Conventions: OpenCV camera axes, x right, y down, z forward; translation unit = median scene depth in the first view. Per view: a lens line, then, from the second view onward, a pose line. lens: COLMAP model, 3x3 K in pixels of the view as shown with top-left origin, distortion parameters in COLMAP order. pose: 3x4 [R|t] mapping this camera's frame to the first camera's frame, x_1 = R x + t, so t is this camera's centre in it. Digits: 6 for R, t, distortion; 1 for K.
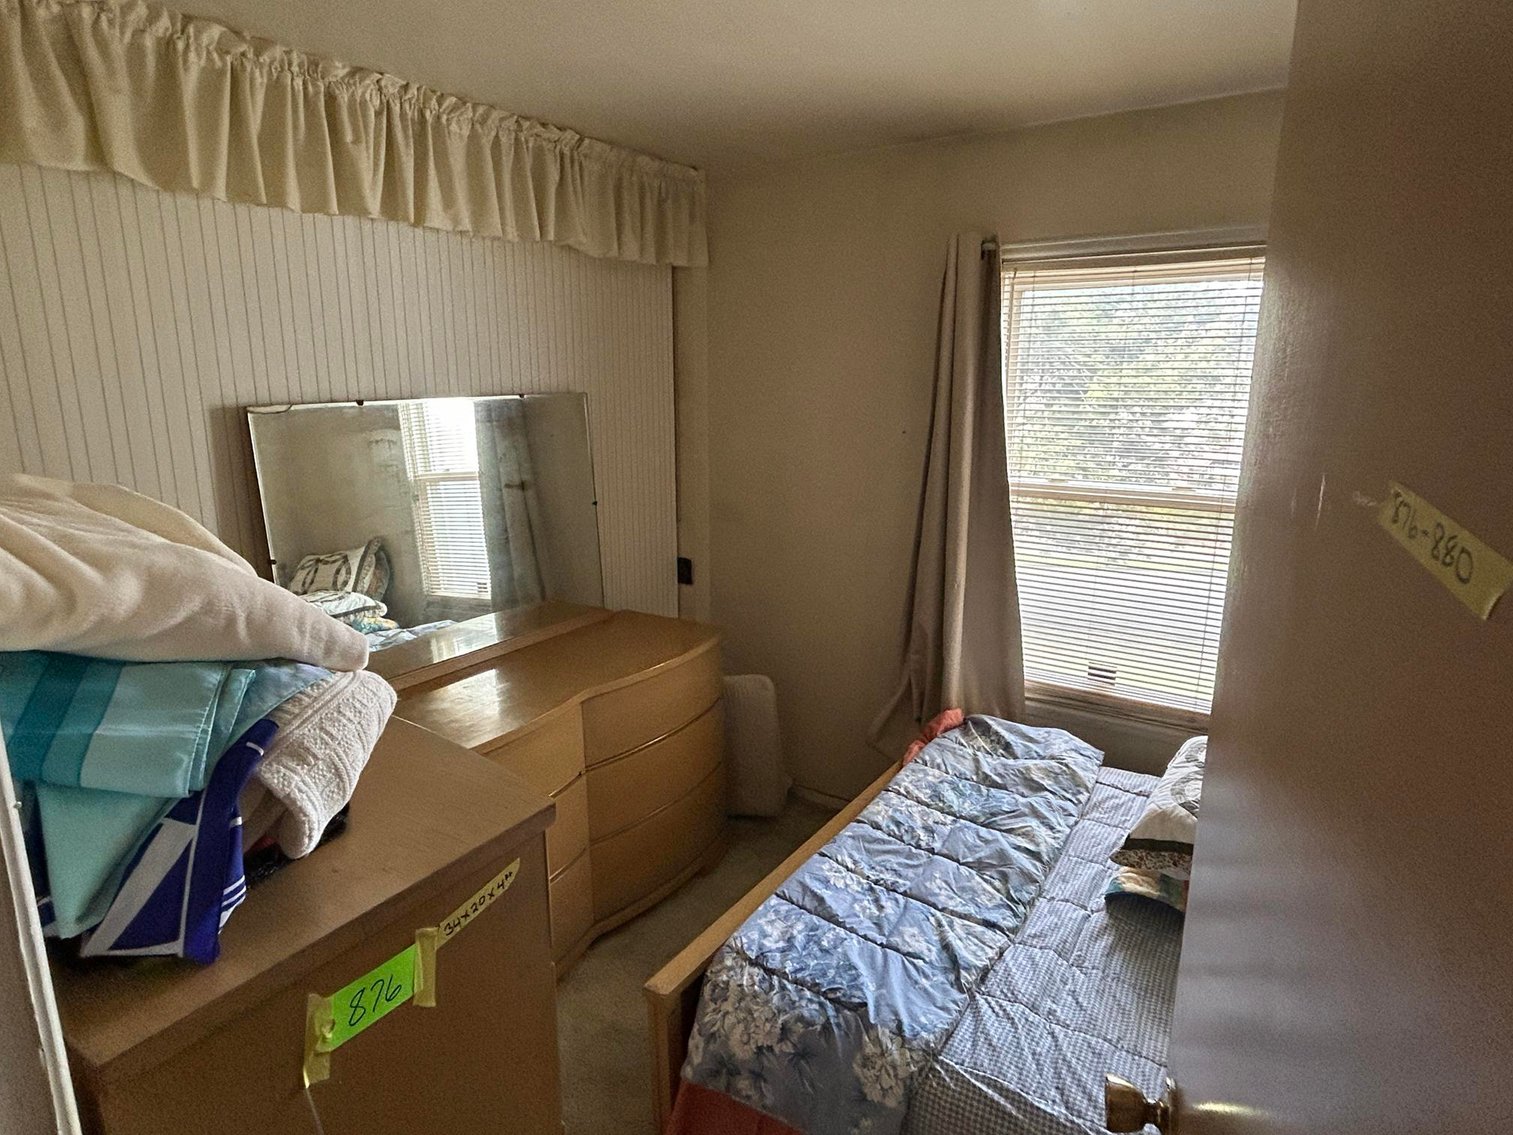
lens RADIAL K [[857.5, 0, 752.8], [0, 857.5, 564.6], [0, 0, 1]] dist [0.002233, -0.000363]
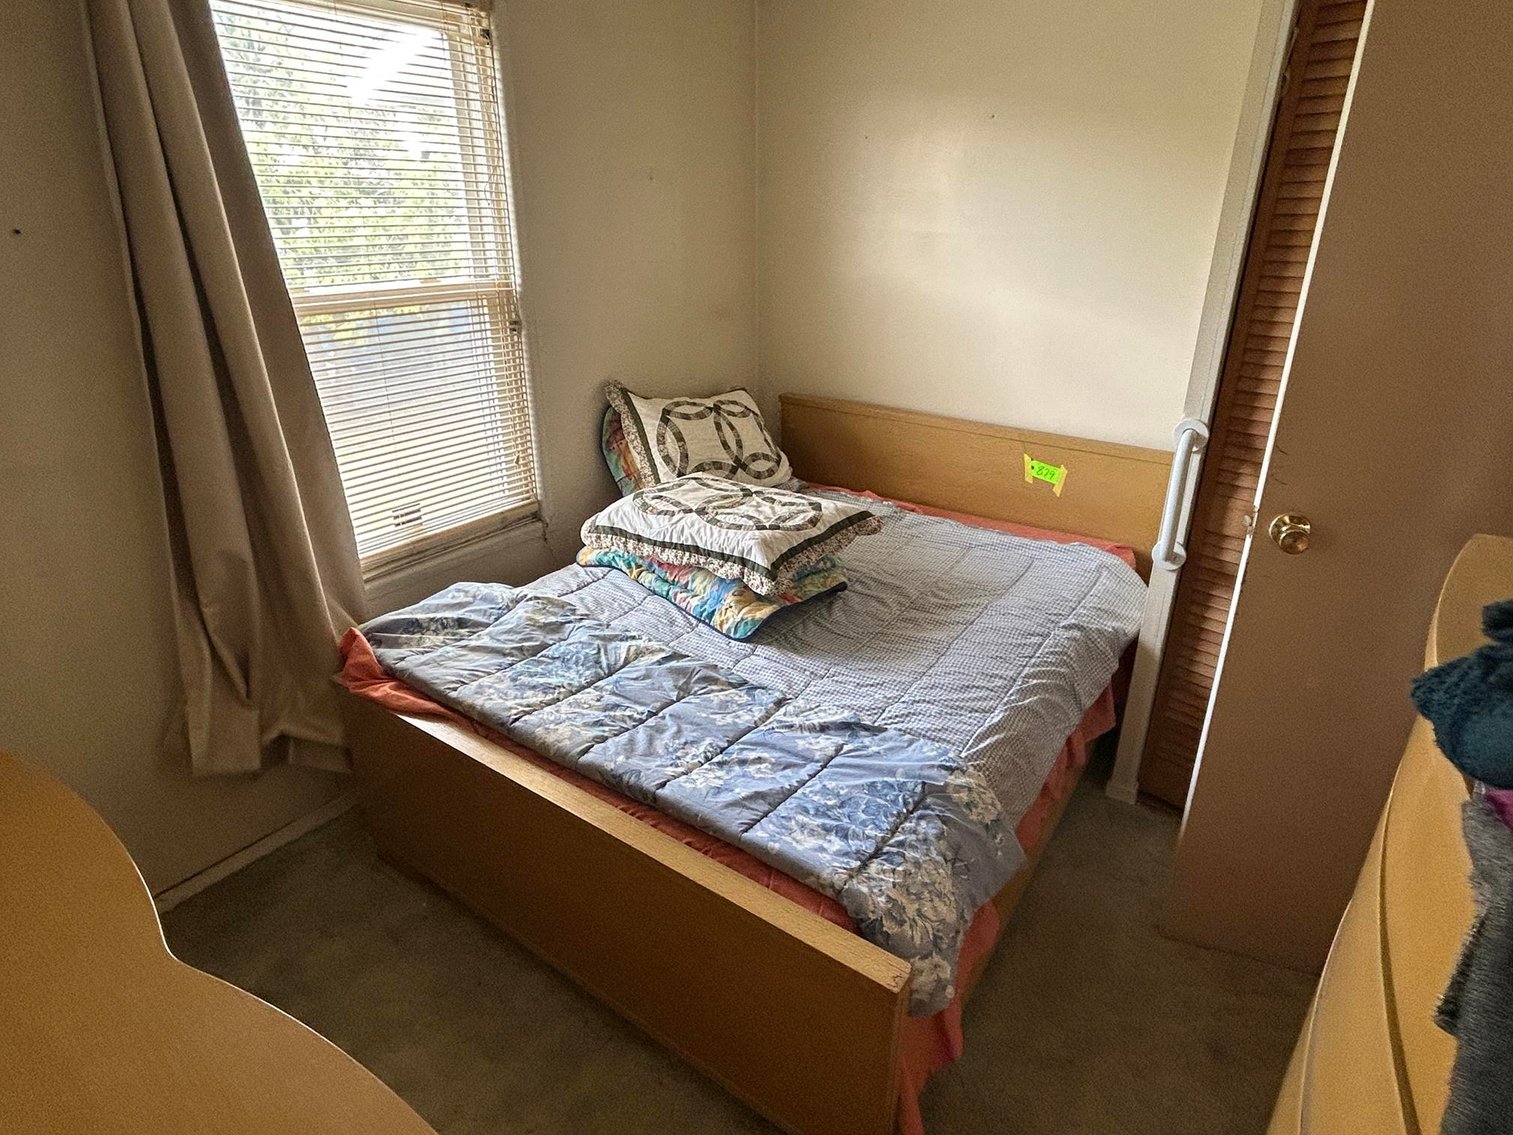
lens RADIAL K [[857.5, 0, 753.6], [0, 857.5, 564.5], [0, 0, 1]] dist [0.002233, -0.000363]
pose [[0.030646, -0.386758, 0.921672, -0.523513], [0.219552, 0.902190, 0.371282, -0.097854], [-0.975119, 0.190977, 0.112562, 0.777857]]
